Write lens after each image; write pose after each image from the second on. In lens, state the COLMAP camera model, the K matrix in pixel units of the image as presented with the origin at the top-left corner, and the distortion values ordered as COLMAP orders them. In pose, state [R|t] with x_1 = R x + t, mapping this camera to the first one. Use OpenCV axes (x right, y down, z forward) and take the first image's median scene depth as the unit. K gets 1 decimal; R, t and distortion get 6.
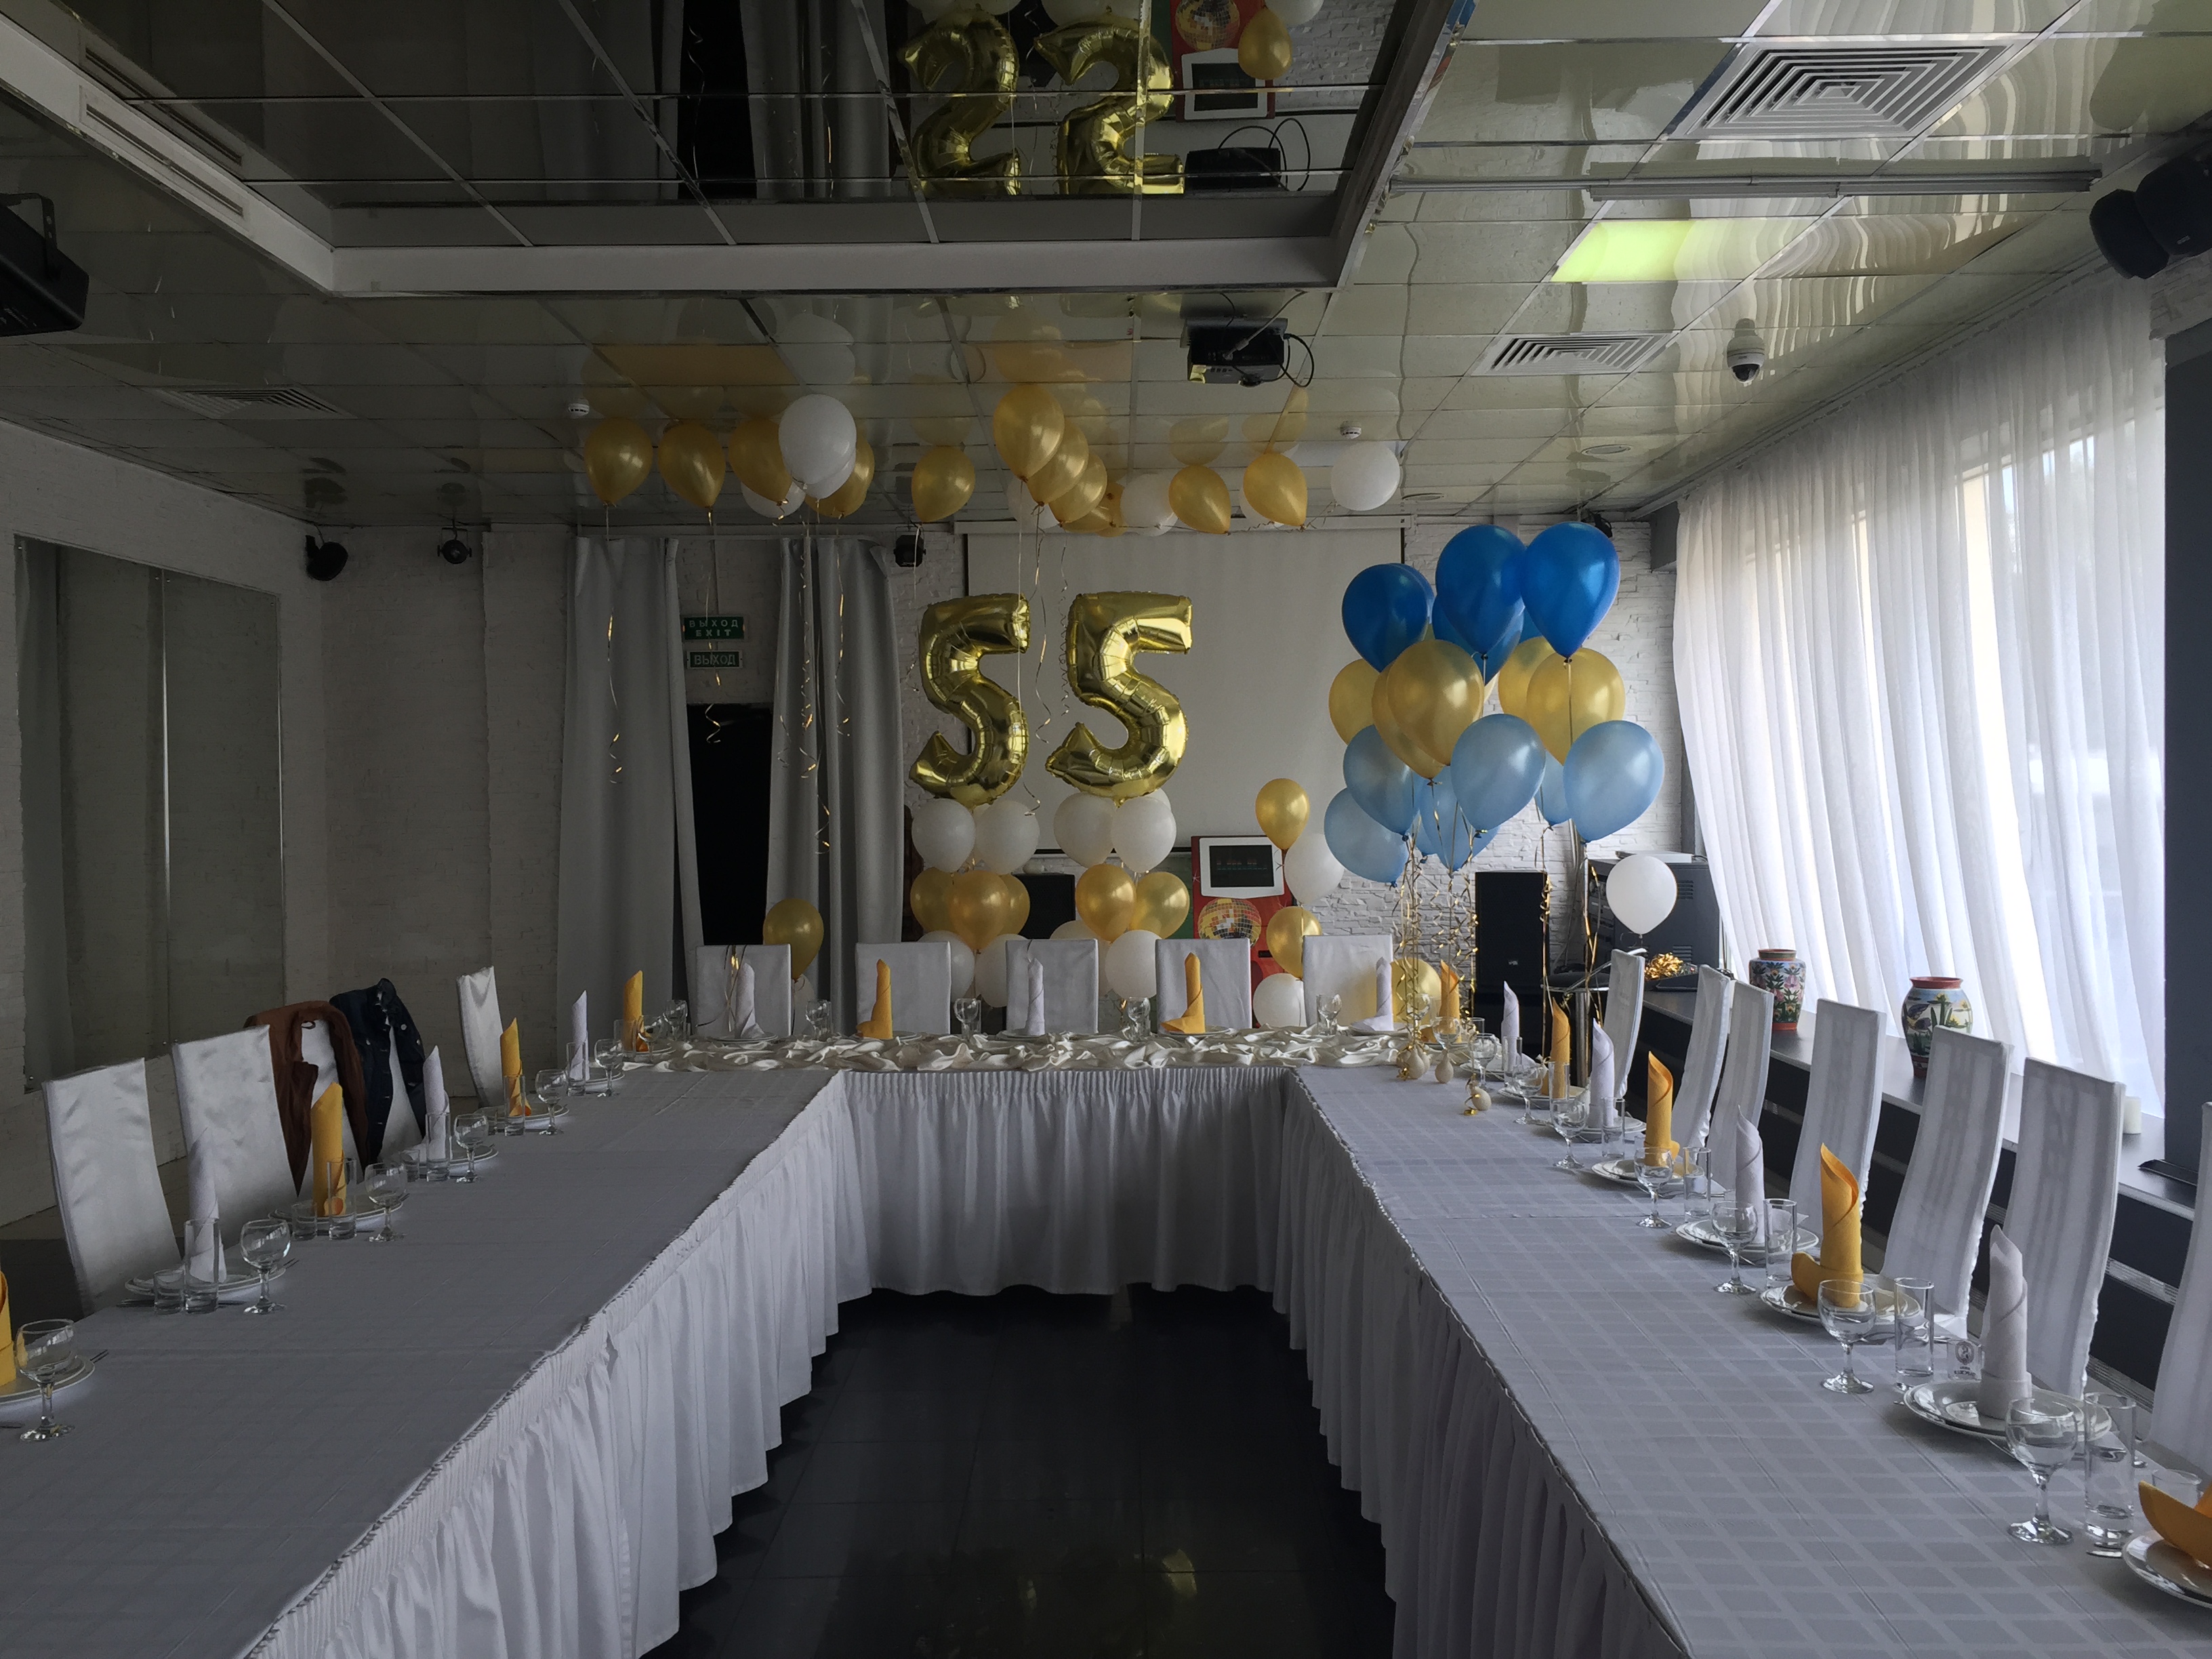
lens RADIAL K [[1907.2, 0, 1057.7], [0, 1907.2, 907.2], [0, 0, 1]] dist [0.055032, -0.046562]
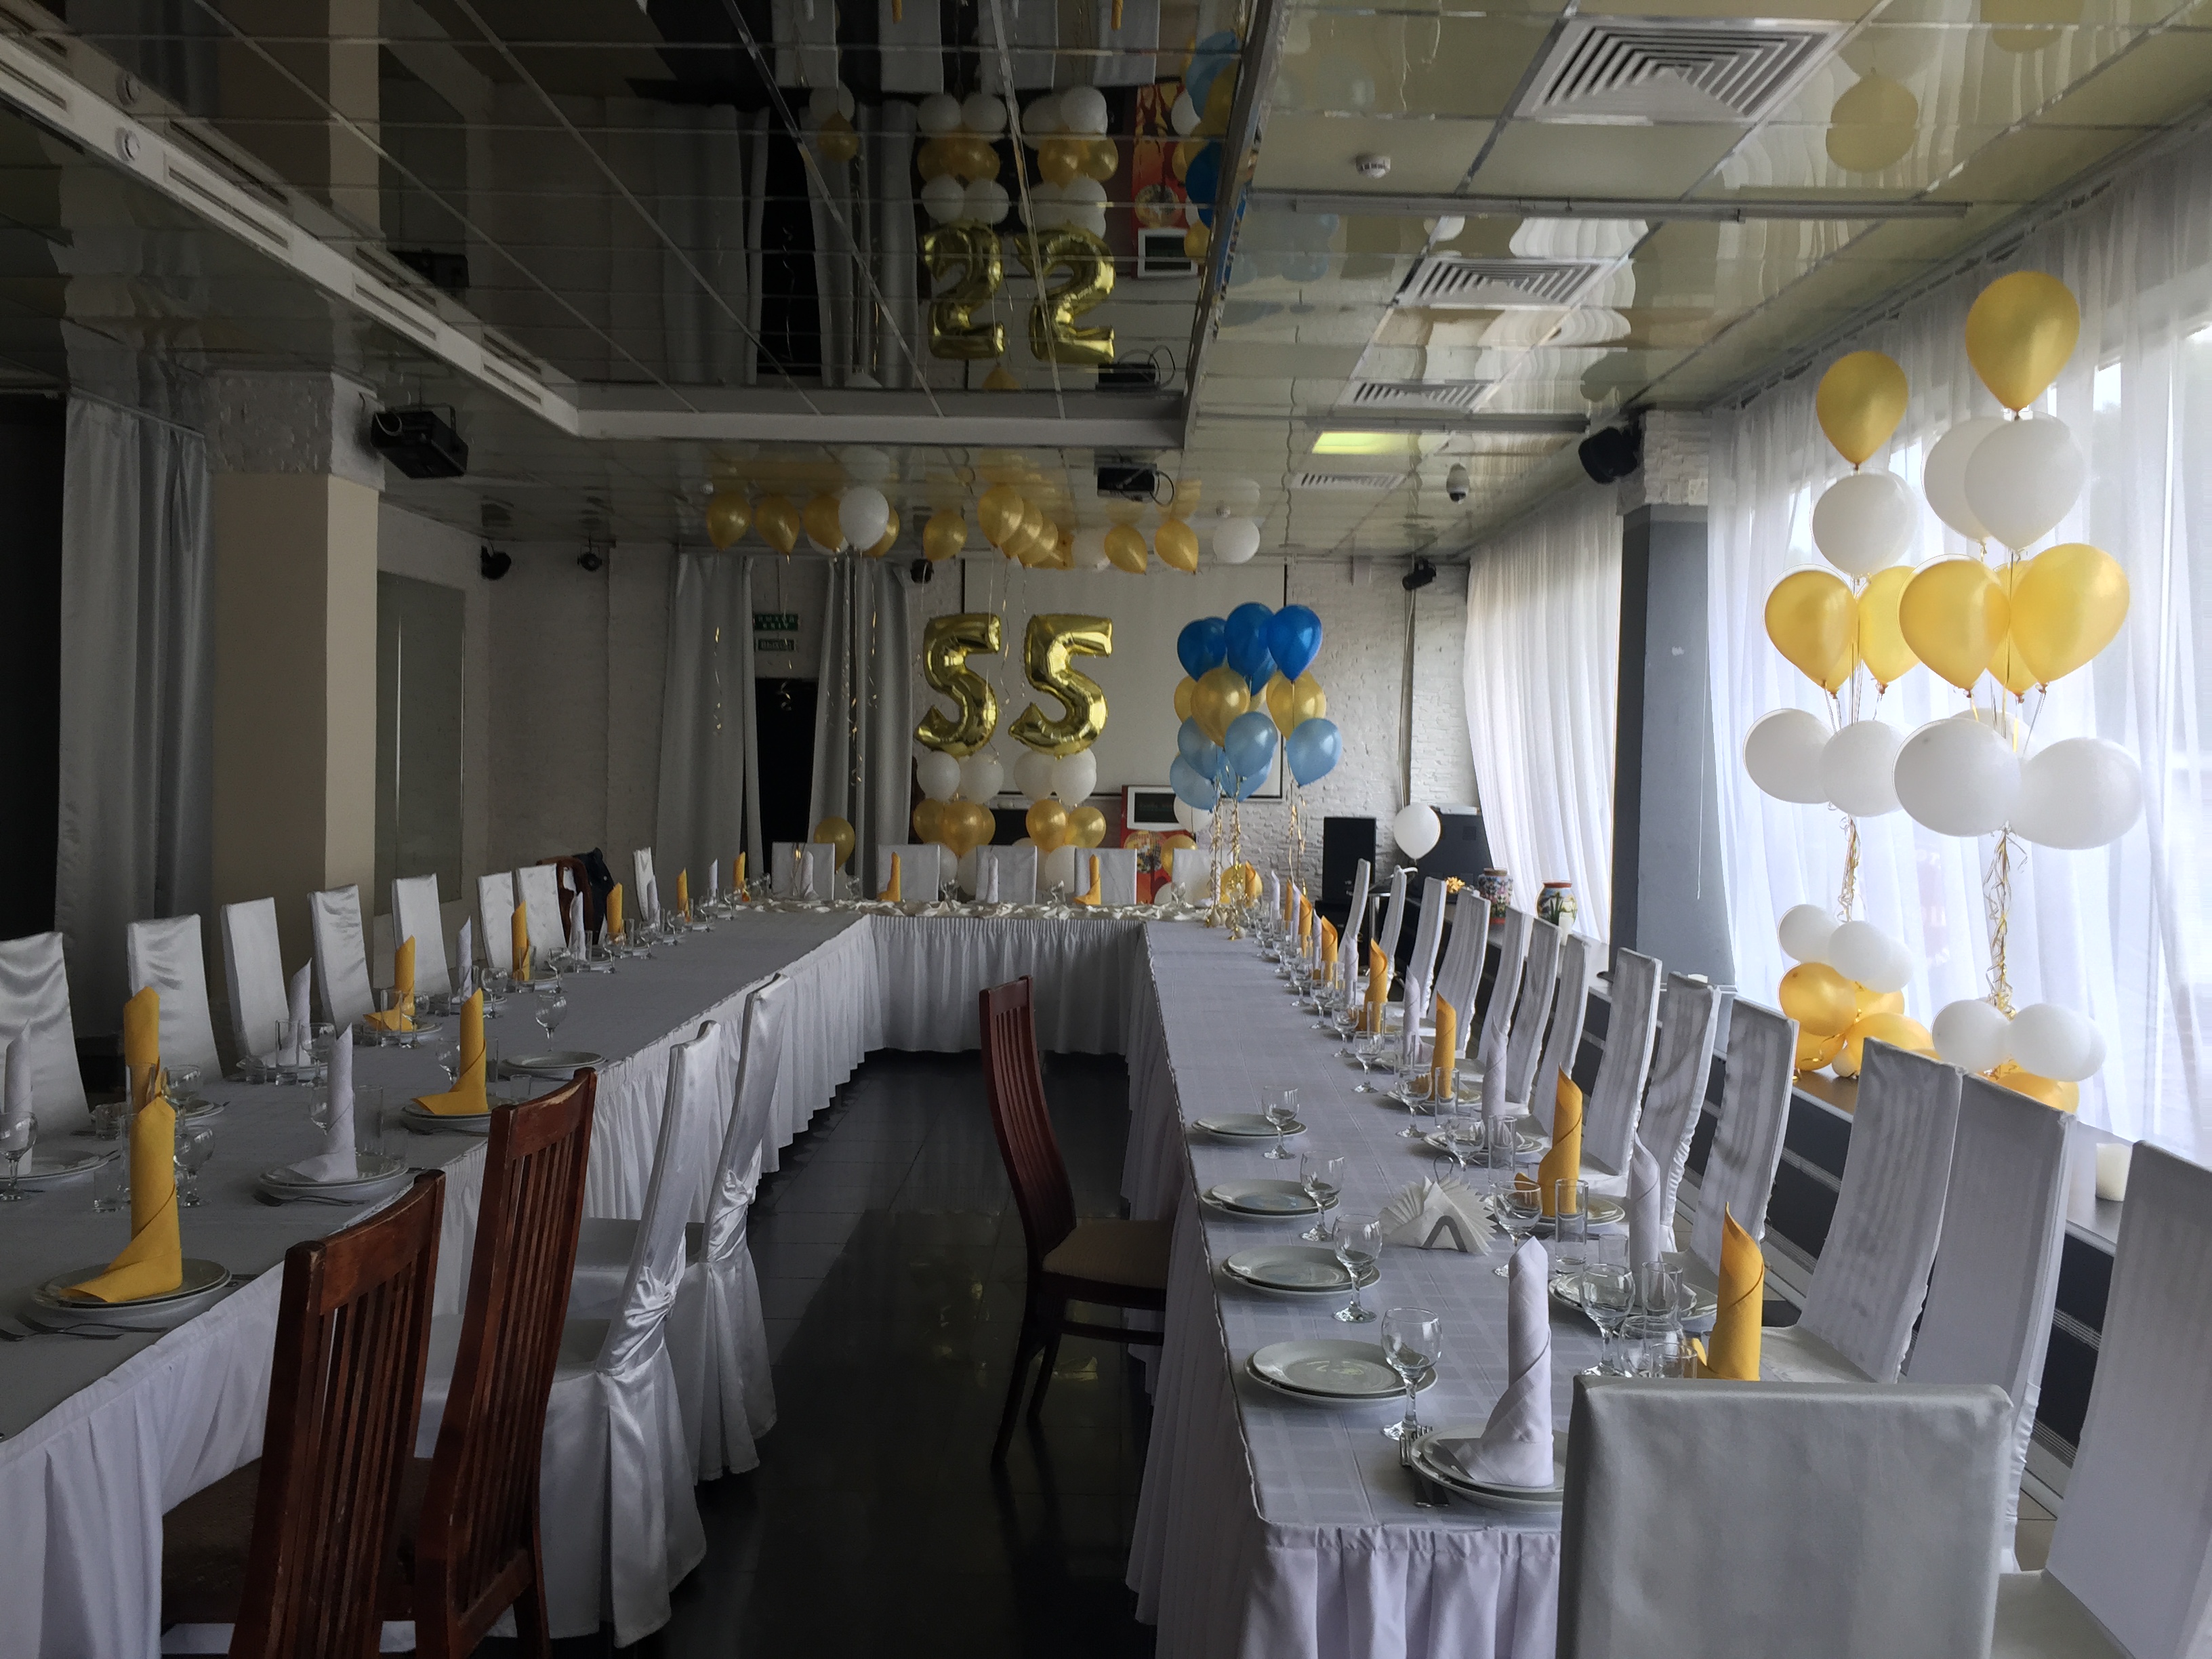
lens RADIAL K [[1907.2, 0, 1105.0], [0, 1907.2, 829.5], [0, 0, 1]] dist [0.055032, -0.046562]
pose [[0.999322, 0.029639, 0.021845, 0.043584], [-0.029190, 0.999361, -0.020606, 0.034673], [-0.022441, 0.019954, 0.999549, -0.546952]]
